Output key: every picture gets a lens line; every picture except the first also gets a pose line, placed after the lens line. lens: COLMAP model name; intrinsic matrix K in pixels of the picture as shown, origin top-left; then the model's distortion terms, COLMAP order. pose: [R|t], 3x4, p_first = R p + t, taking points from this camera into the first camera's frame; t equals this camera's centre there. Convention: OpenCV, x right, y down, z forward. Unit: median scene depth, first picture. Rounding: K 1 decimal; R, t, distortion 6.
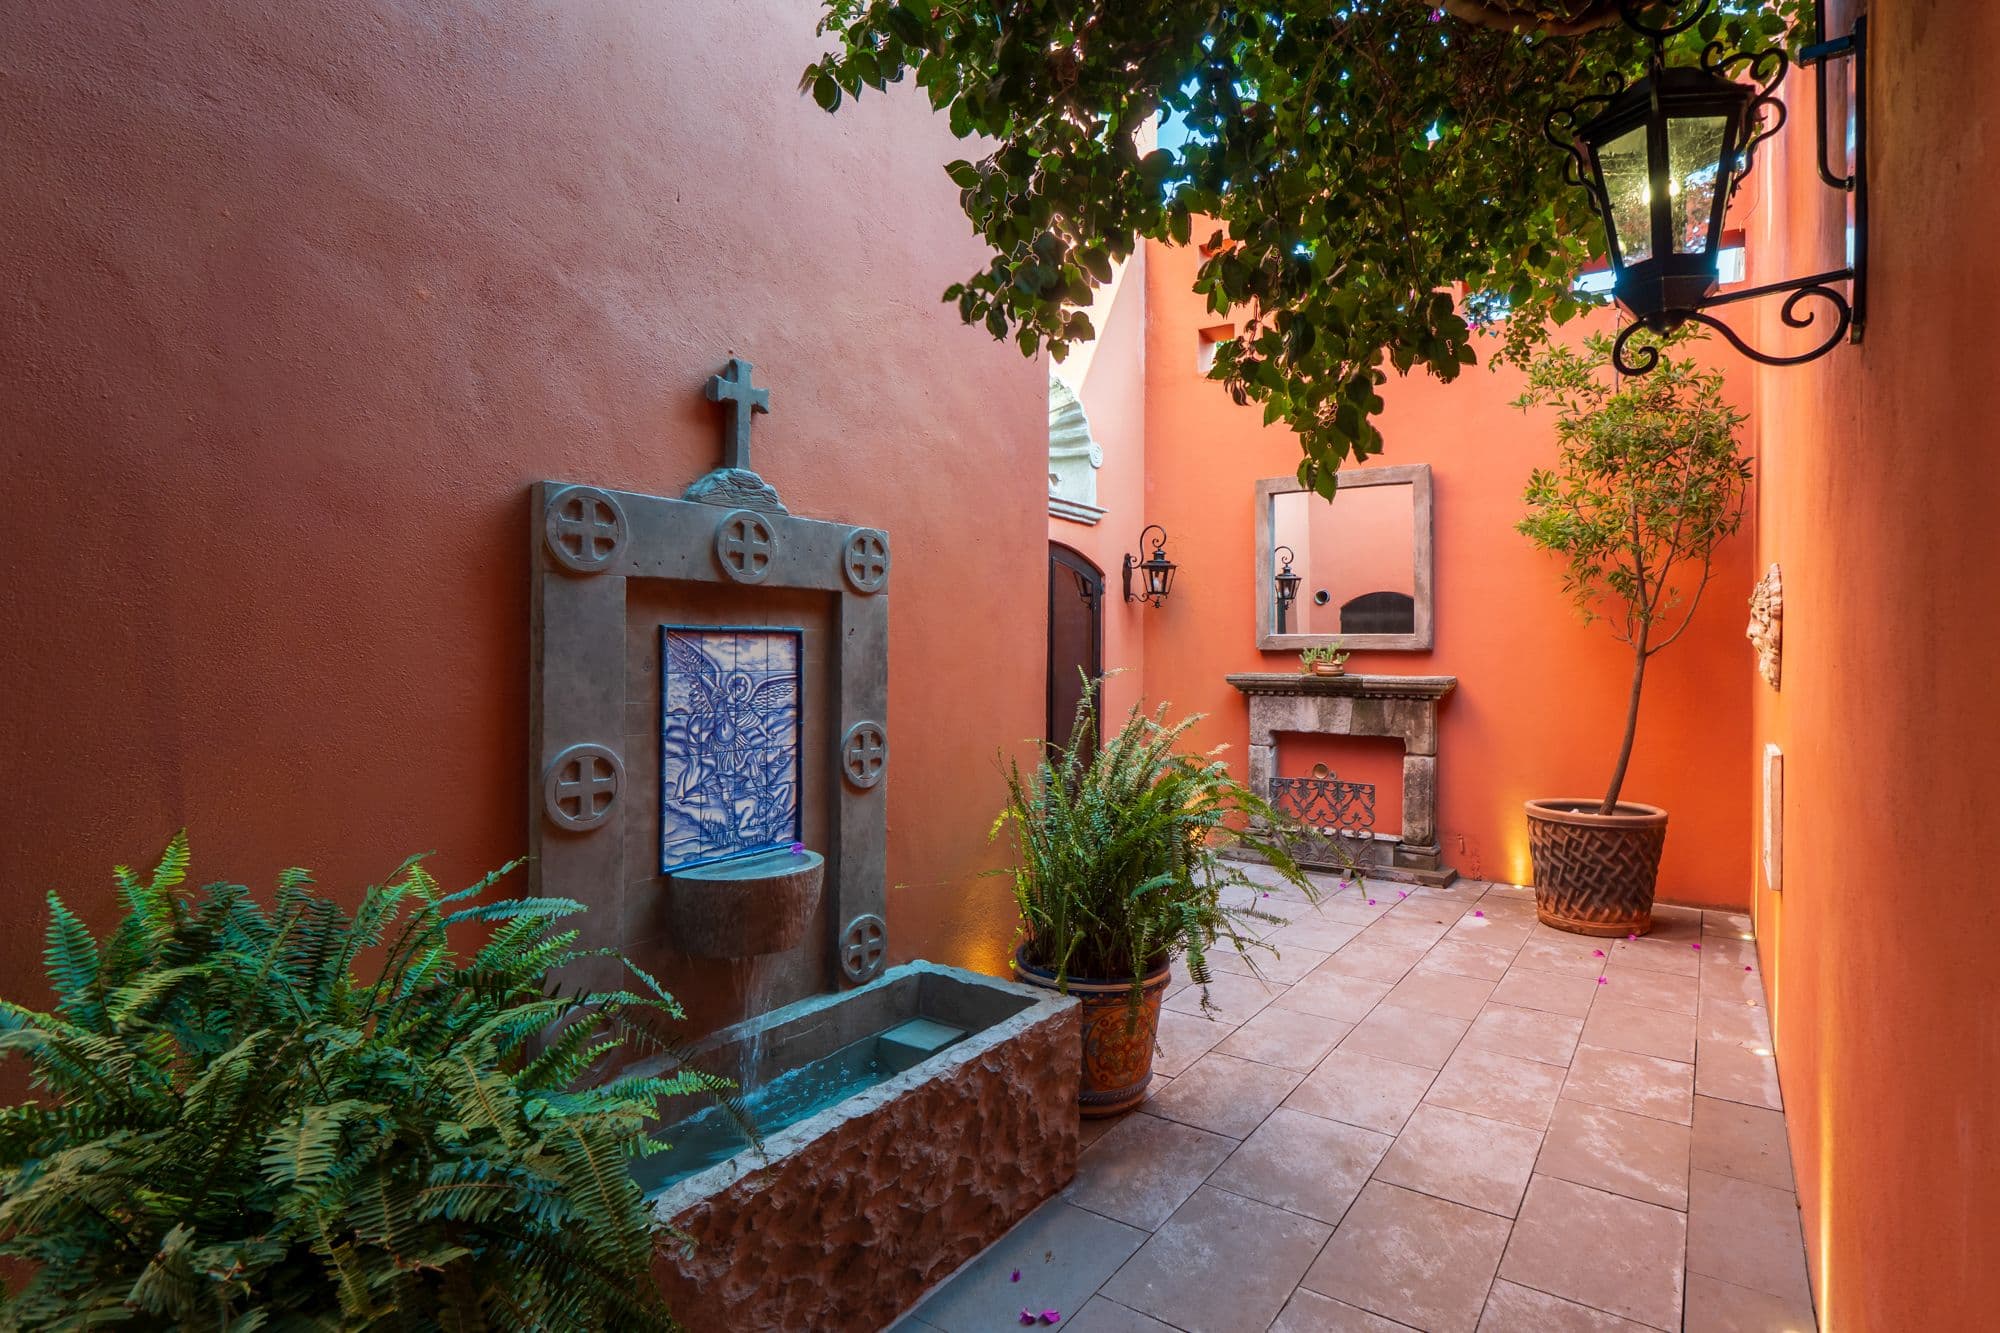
lens RADIAL K [[957.1, 0, 1000.1], [0, 957.1, 650.6], [0, 0, 1]] dist [-0.004888, -0.000531]
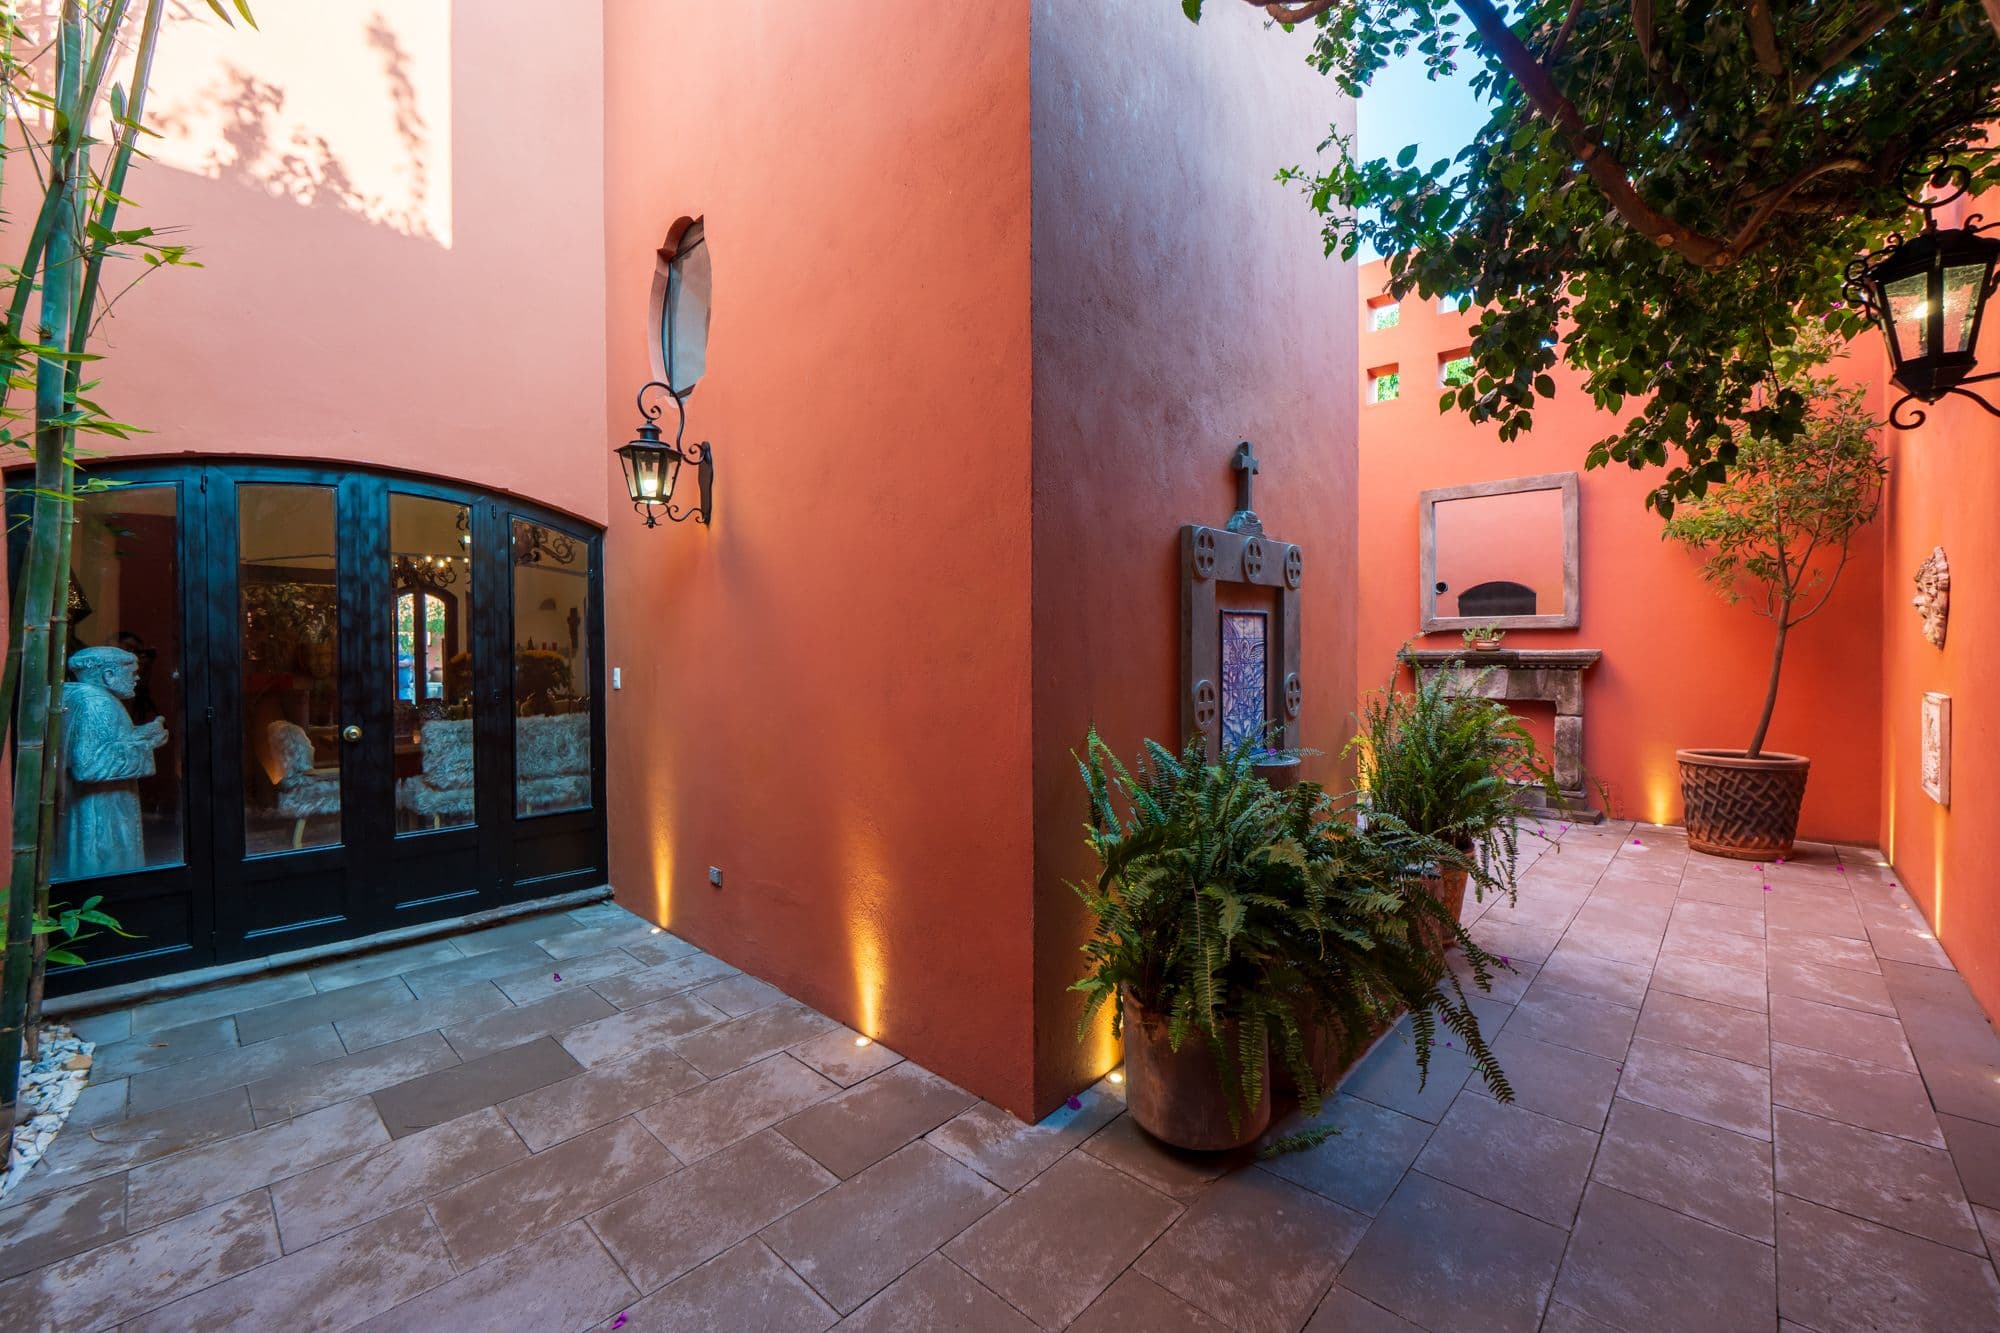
lens RADIAL K [[826.8, 0, 985.0], [0, 826.8, 661.1], [0, 0, 1]] dist [-0.009137, 0.000591]
pose [[0.991154, -0.017145, -0.131606, -0.191721], [0.019789, 0.999627, 0.018808, 0.008912], [0.131235, -0.021246, 0.991124, -0.151987]]
